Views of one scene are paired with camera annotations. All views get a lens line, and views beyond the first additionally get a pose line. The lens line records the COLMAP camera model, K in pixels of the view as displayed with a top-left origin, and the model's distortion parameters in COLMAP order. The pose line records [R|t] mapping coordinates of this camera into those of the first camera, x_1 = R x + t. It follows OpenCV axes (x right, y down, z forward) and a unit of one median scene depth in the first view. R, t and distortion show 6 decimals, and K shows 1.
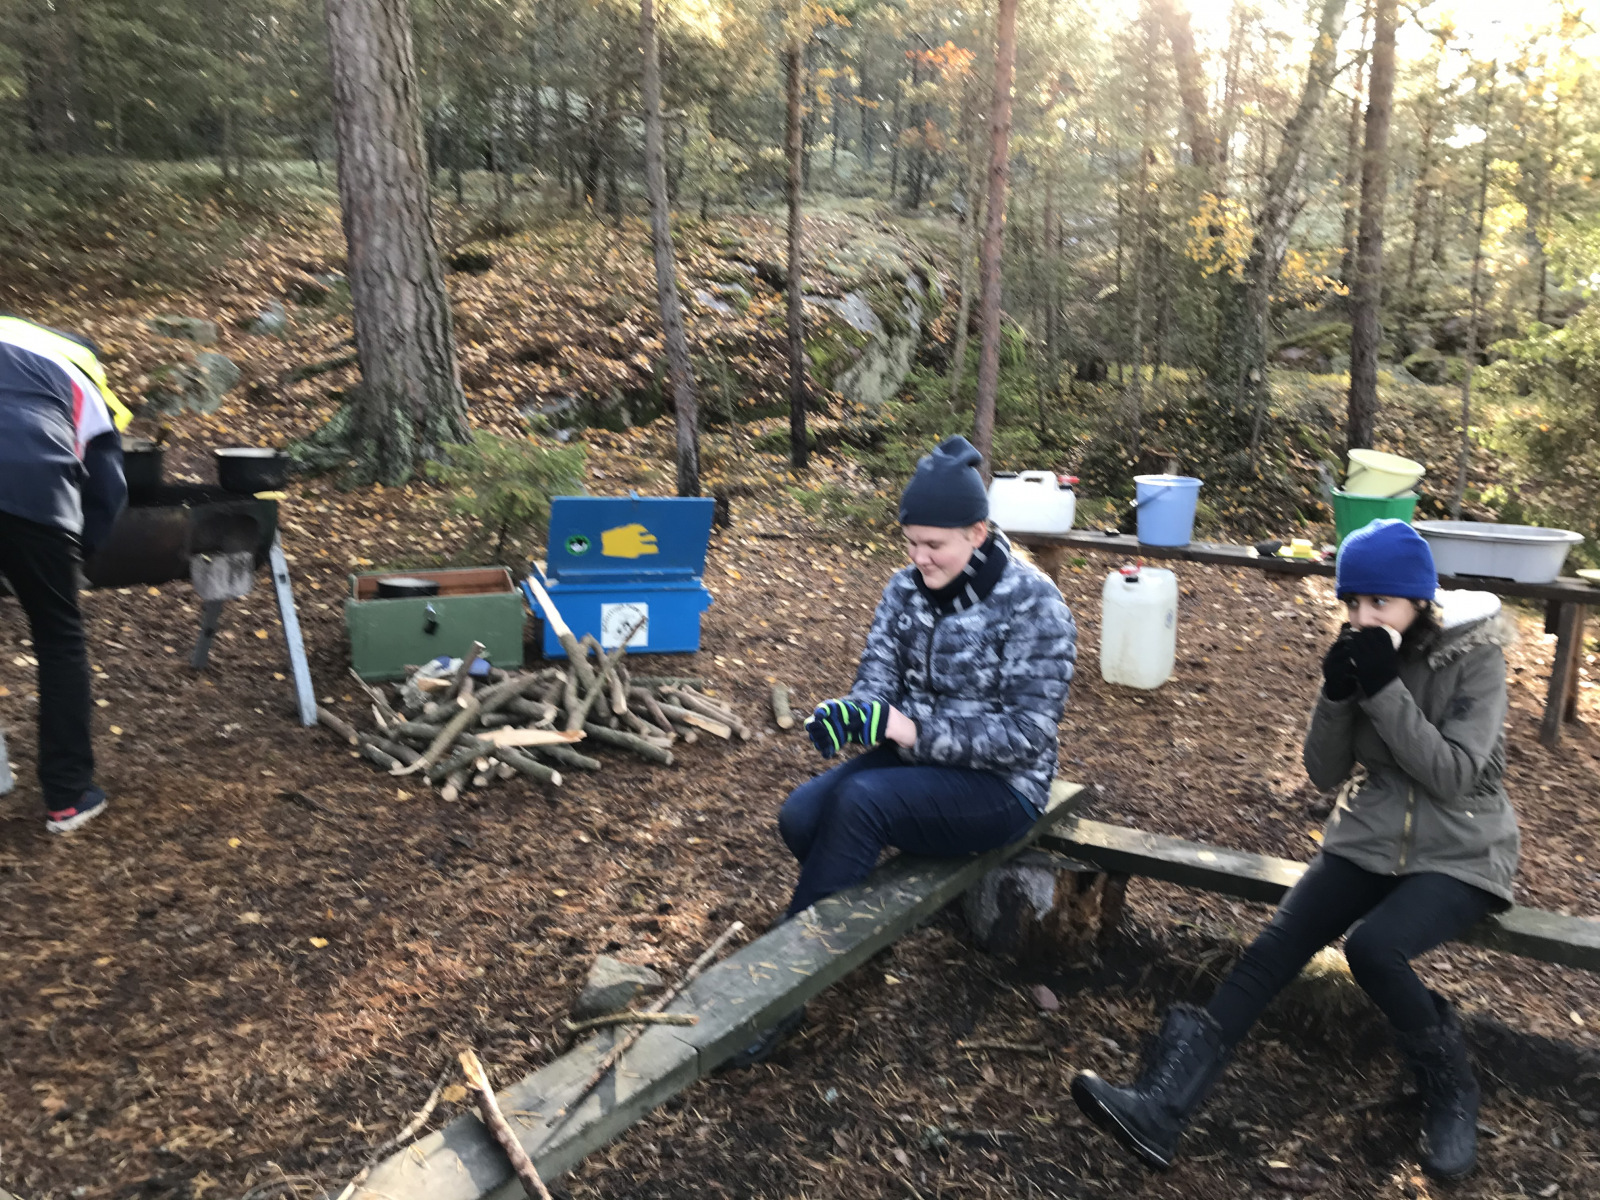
lens RADIAL K [[1288.3, 0, 805.8], [0, 1288.3, 594.3], [0, 0, 1]] dist [0.018911, -0.023953]
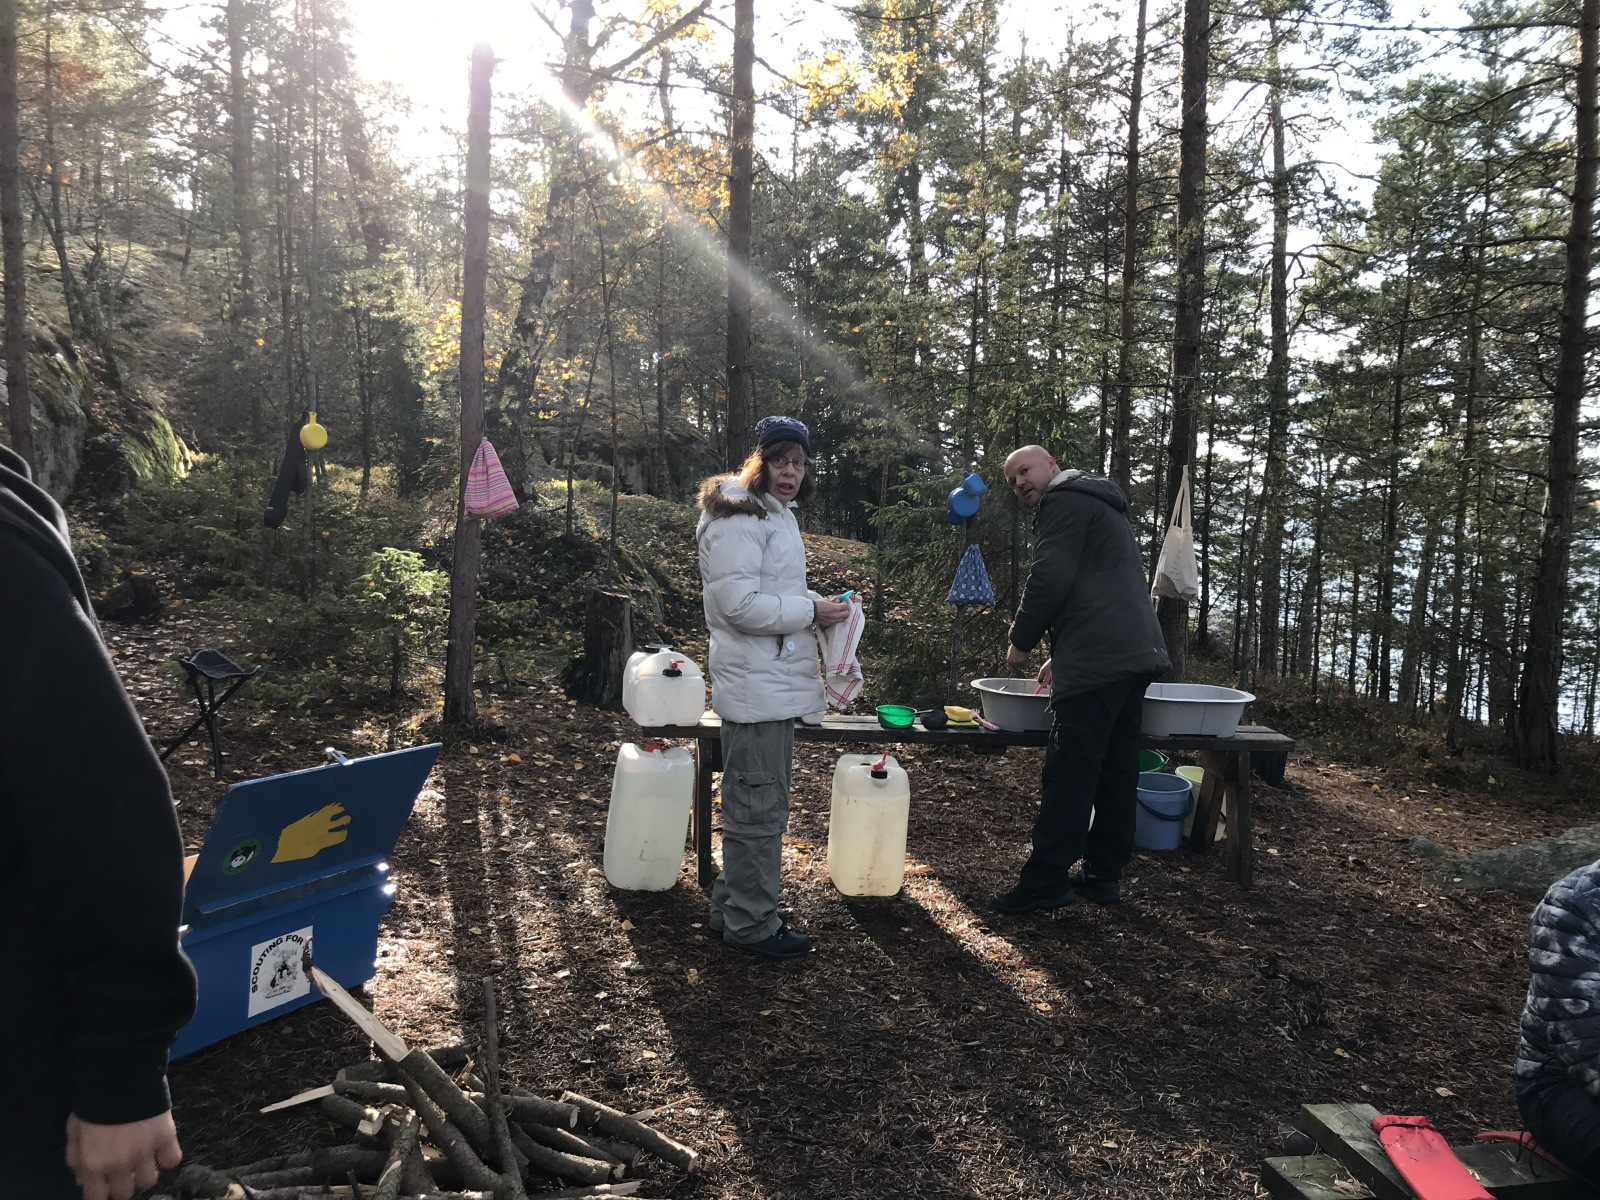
lens RADIAL K [[1288.3, 0, 791.7], [0, 1288.3, 605.0], [0, 0, 1]] dist [0.018911, -0.023953]
pose [[0.712763, -0.054357, 0.699296, -0.207310], [0.086082, 0.996235, -0.010301, -0.064111], [-0.696103, 0.067539, 0.714758, 0.213679]]
